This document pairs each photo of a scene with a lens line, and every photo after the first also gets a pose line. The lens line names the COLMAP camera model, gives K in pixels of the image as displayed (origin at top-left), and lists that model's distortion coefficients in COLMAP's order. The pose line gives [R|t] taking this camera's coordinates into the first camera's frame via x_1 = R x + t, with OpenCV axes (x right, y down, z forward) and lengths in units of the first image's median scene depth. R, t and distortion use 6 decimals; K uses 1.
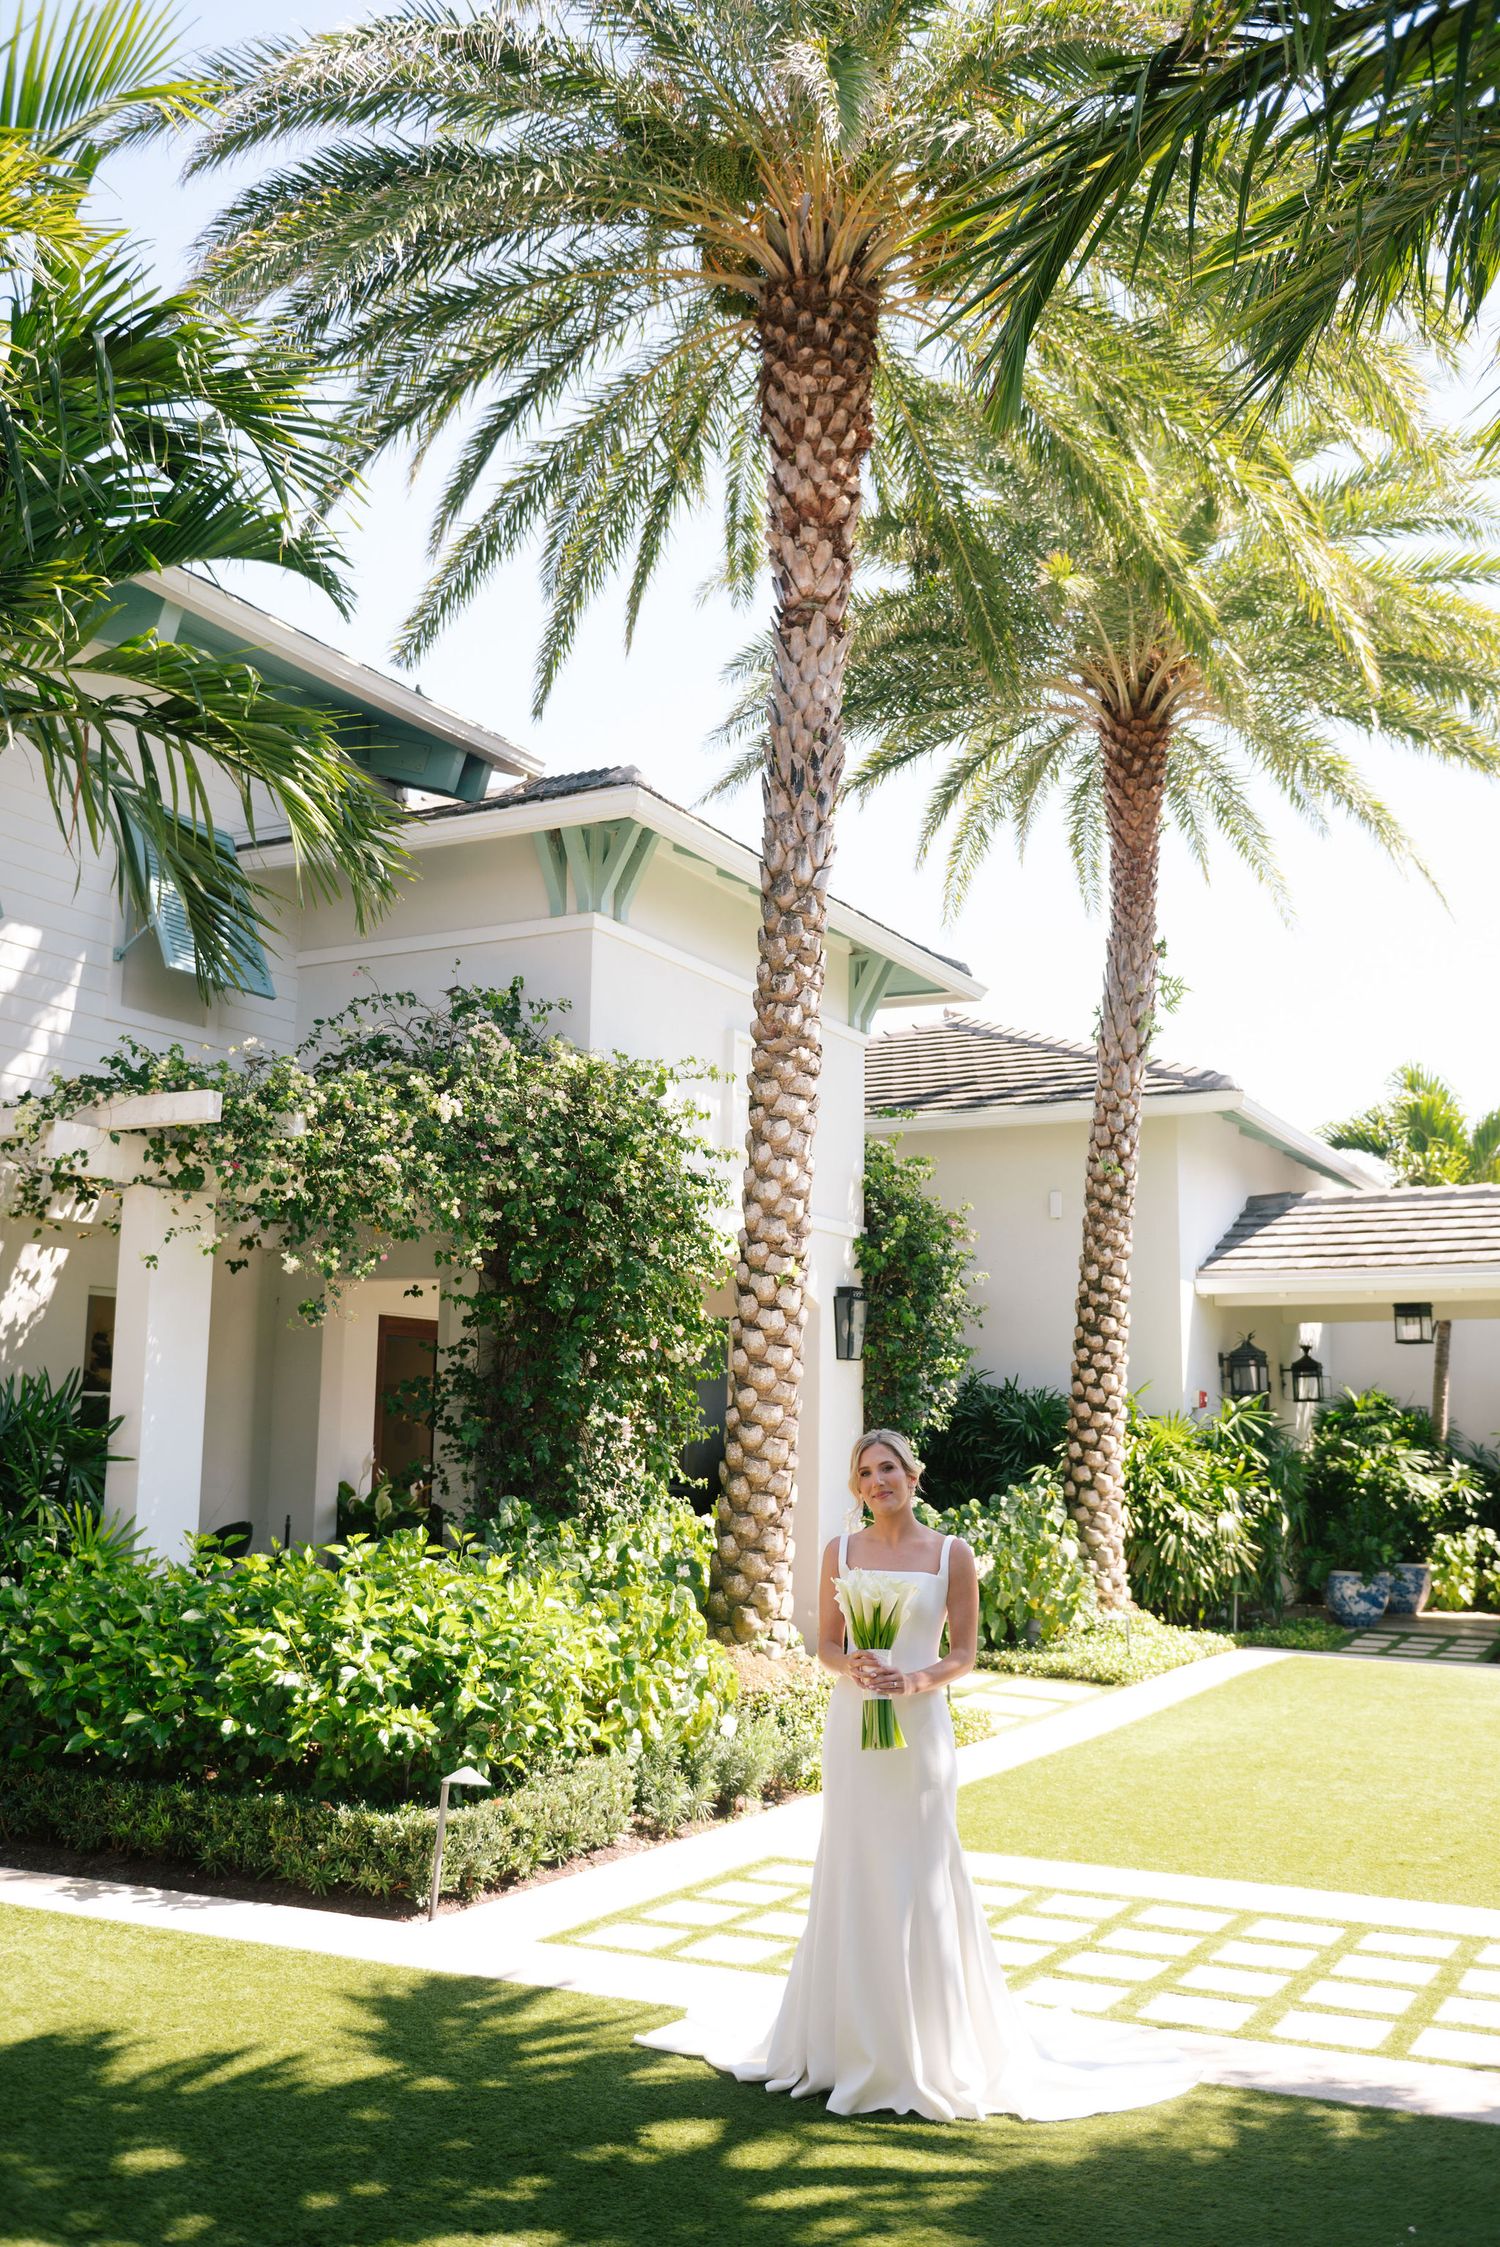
lens RADIAL K [[2018.9, 0, 778.8], [0, 2018.9, 1110.6], [0, 0, 1]] dist [-0.014709, -0.014540]
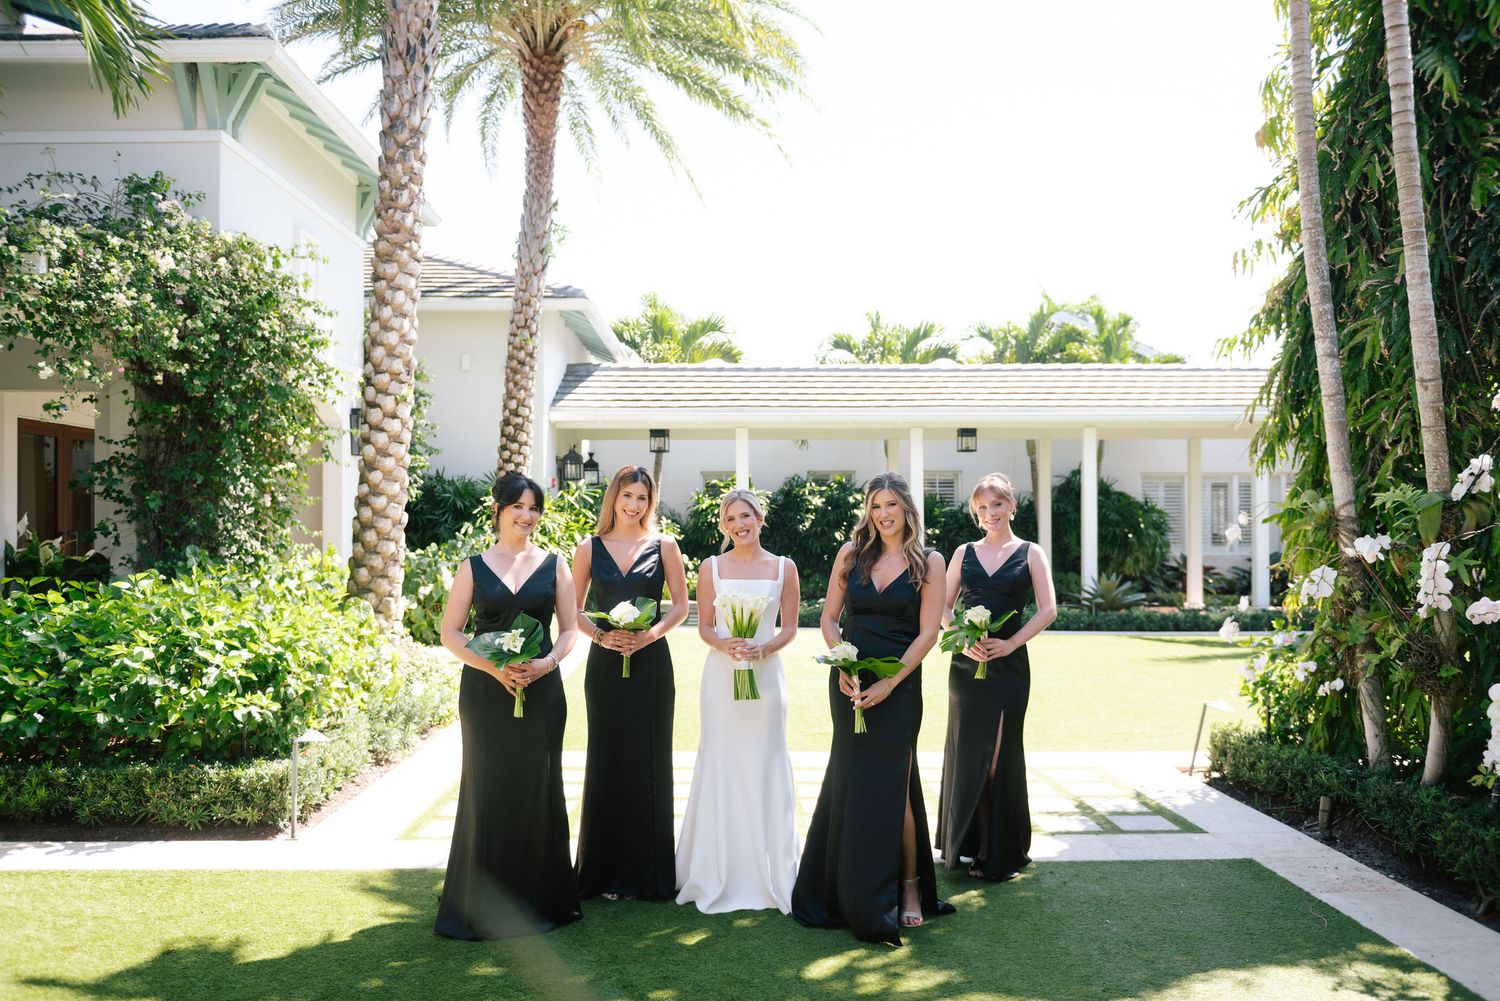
lens RADIAL K [[1171.6, 0, 757.3], [0, 1171.6, 517.8], [0, 0, 1]] dist [-0.018232, -0.018637]
pose [[0.878877, -0.010633, 0.476931, -0.174642], [-0.069366, 0.986278, 0.149814, 0.022031], [-0.471979, -0.164750, 0.866079, 0.107830]]
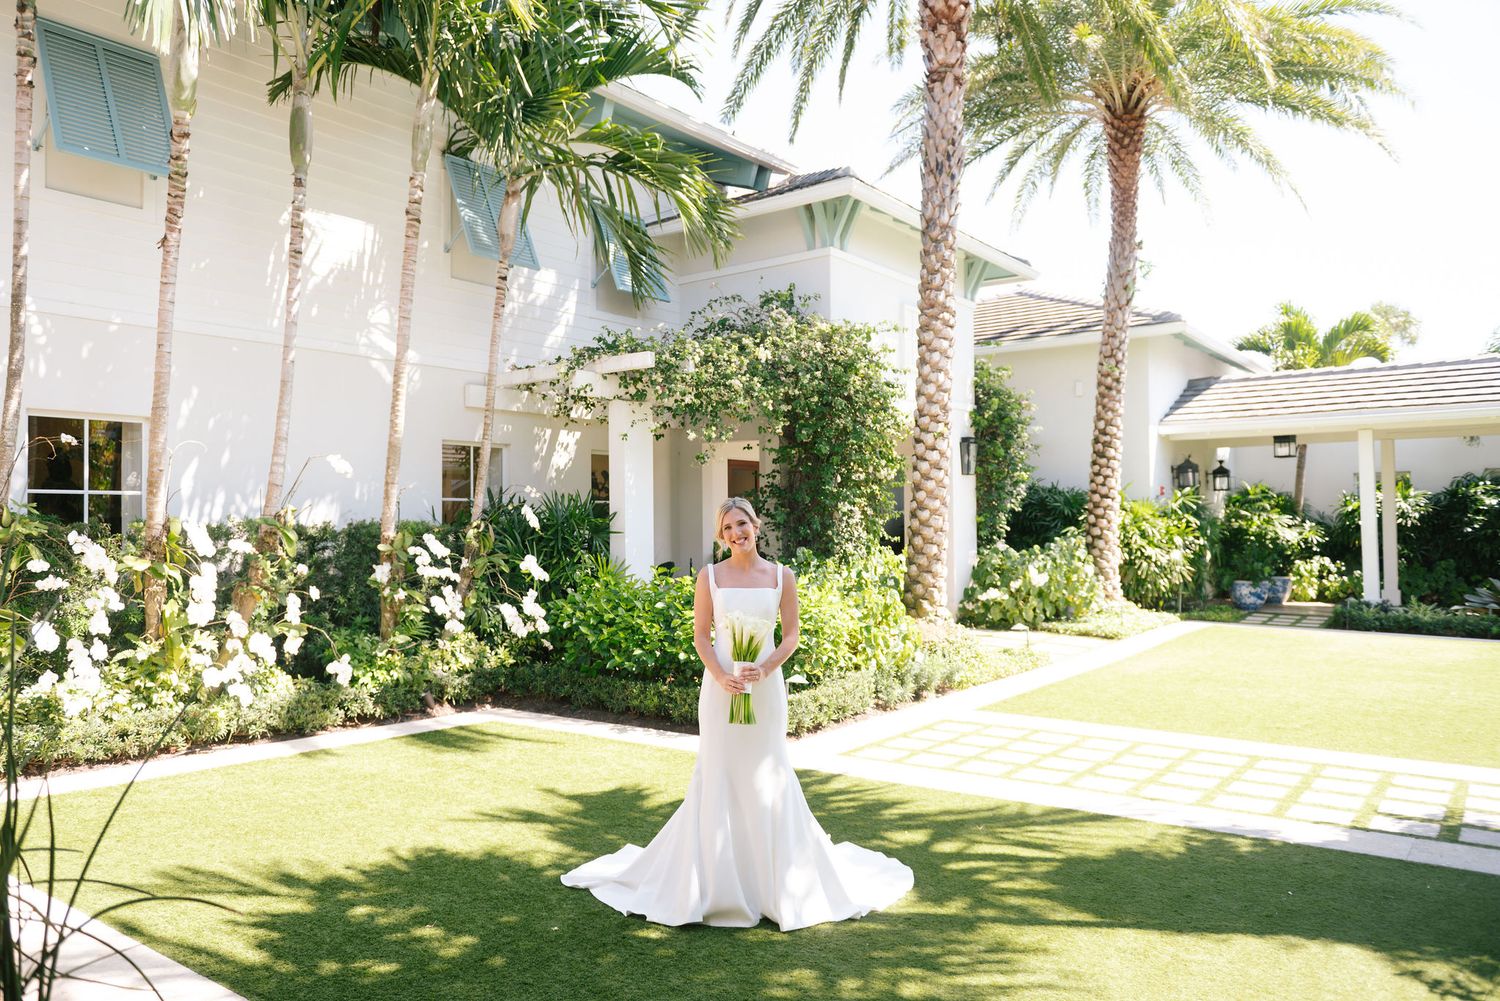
lens RADIAL K [[1057.2, 0, 720.1], [0, 1057.2, 499.9], [0, 0, 1]] dist [-0.009706, -0.001415]
pose [[0.982568, -0.024061, -0.184341, -0.017650], [0.050102, 0.989173, 0.137939, -0.004721], [0.179026, -0.144770, 0.973135, -0.032849]]
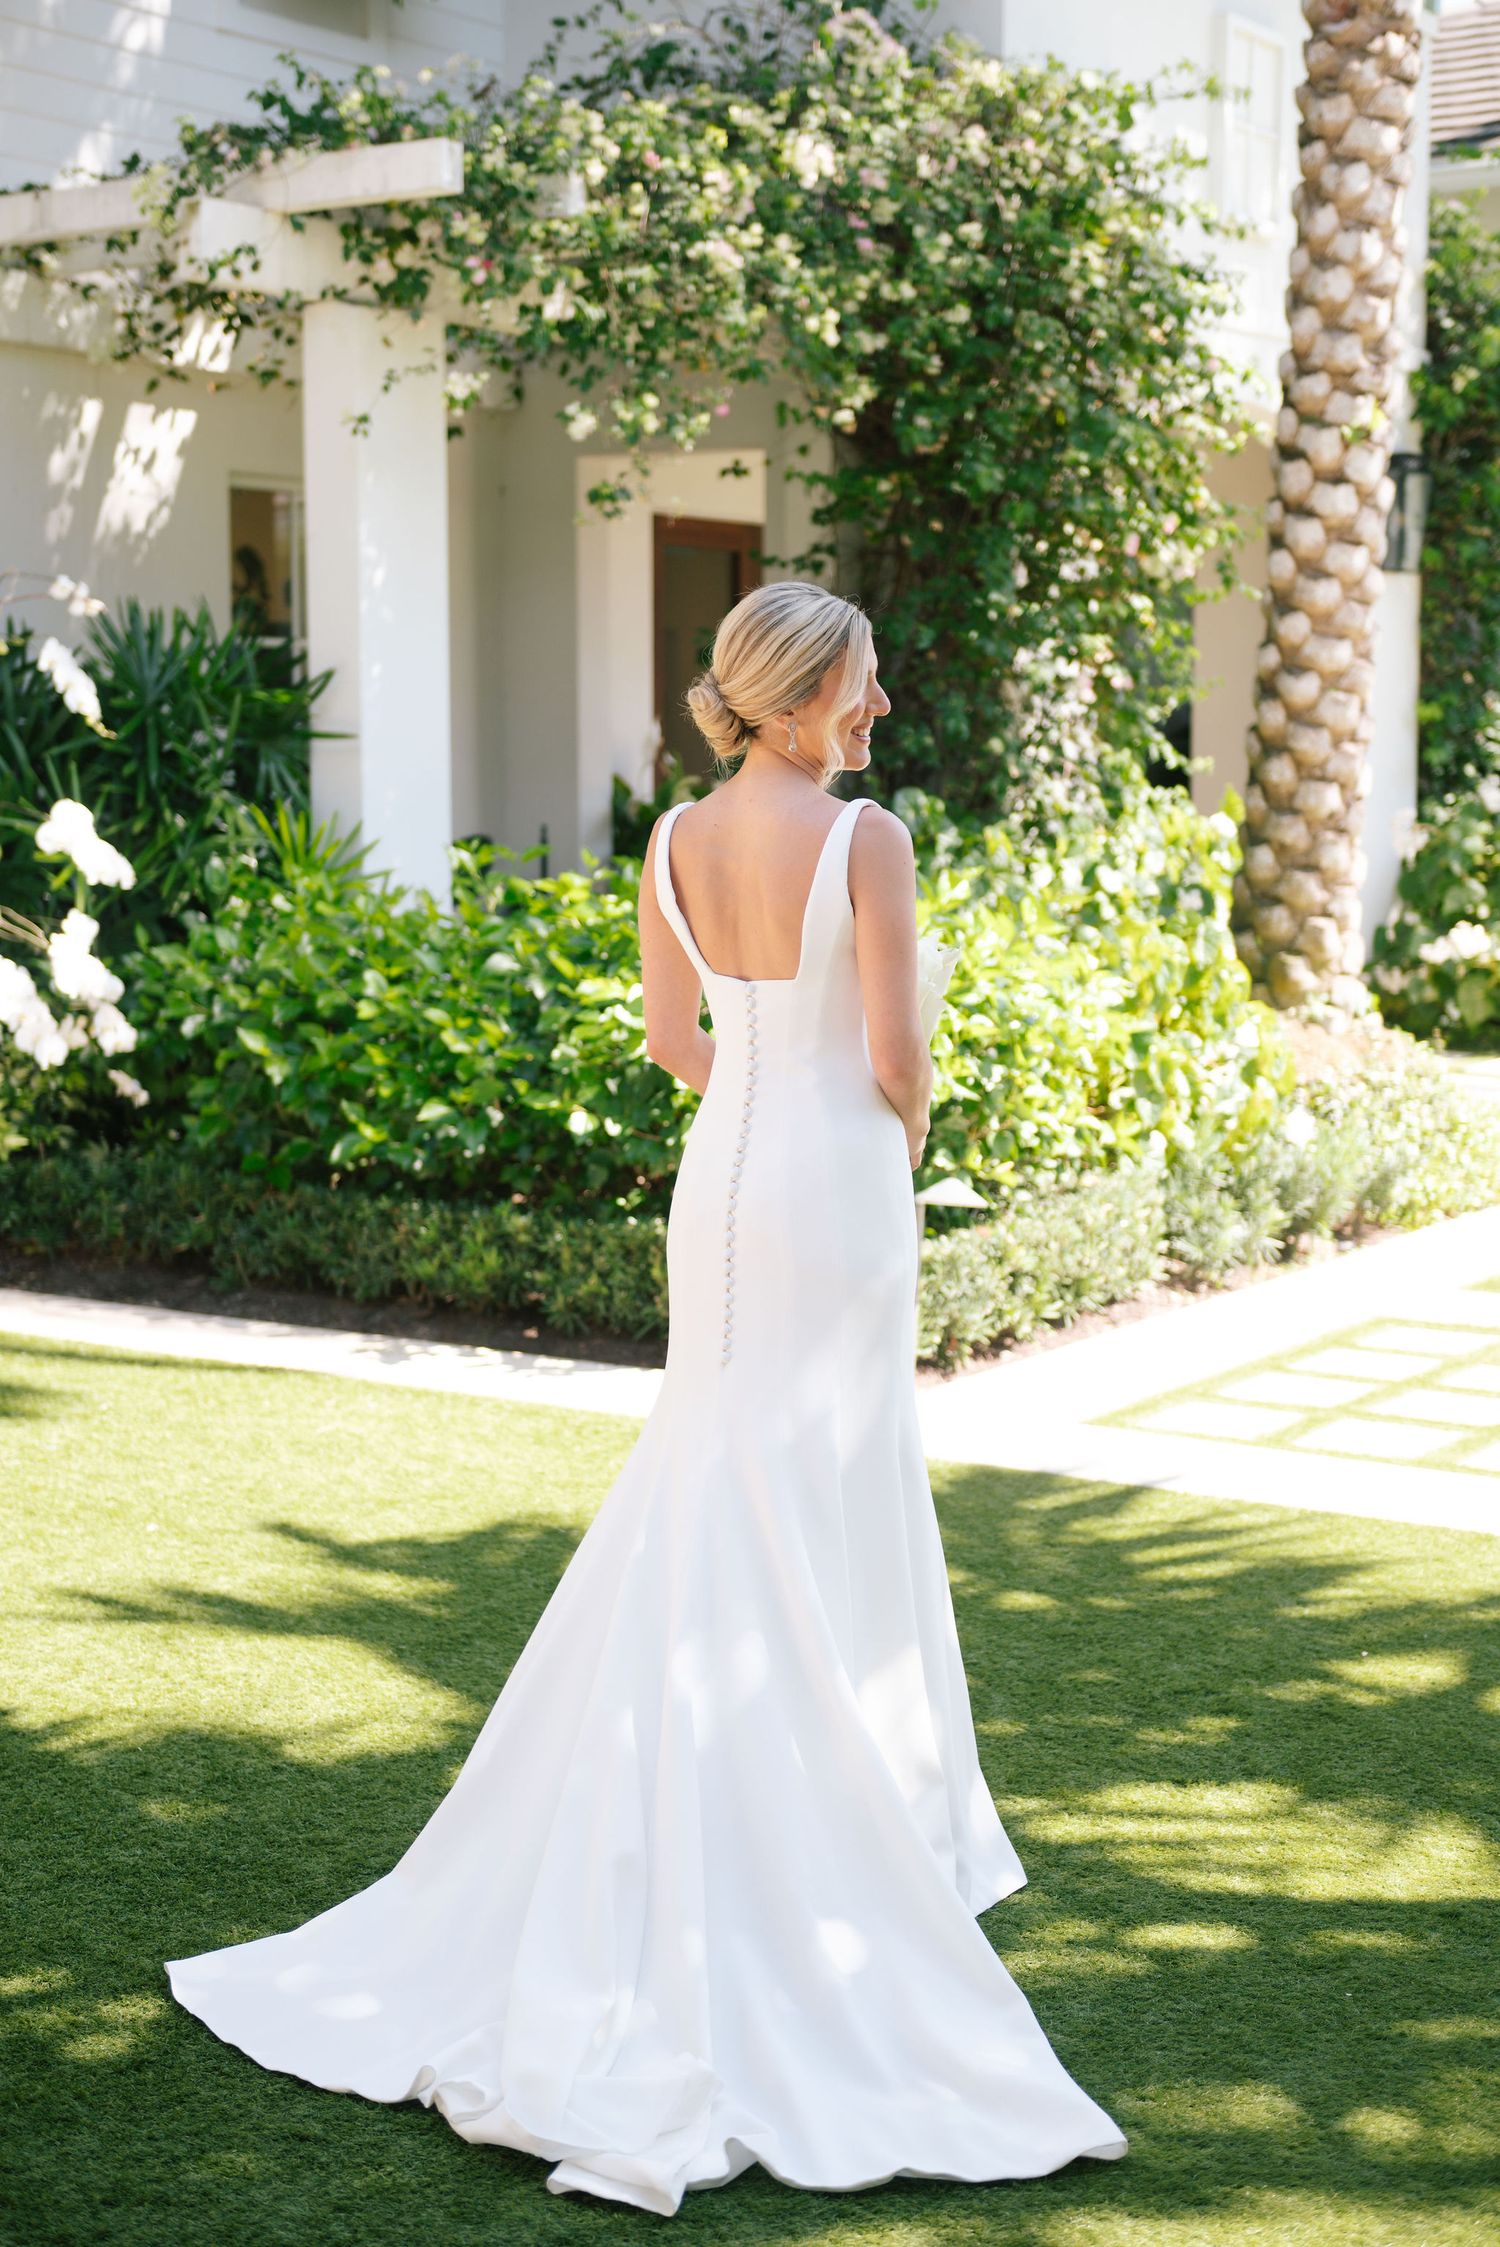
lens RADIAL K [[3251.4, 0, 760.4], [0, 3251.4, 1074.6], [0, 0, 1]] dist [0.015530, 0.000000]
pose [[0.993042, 0.000788, -0.117760, -0.058852], [0.030497, 0.964142, 0.263627, 0.005161], [0.113746, -0.265384, 0.957410, -0.016053]]
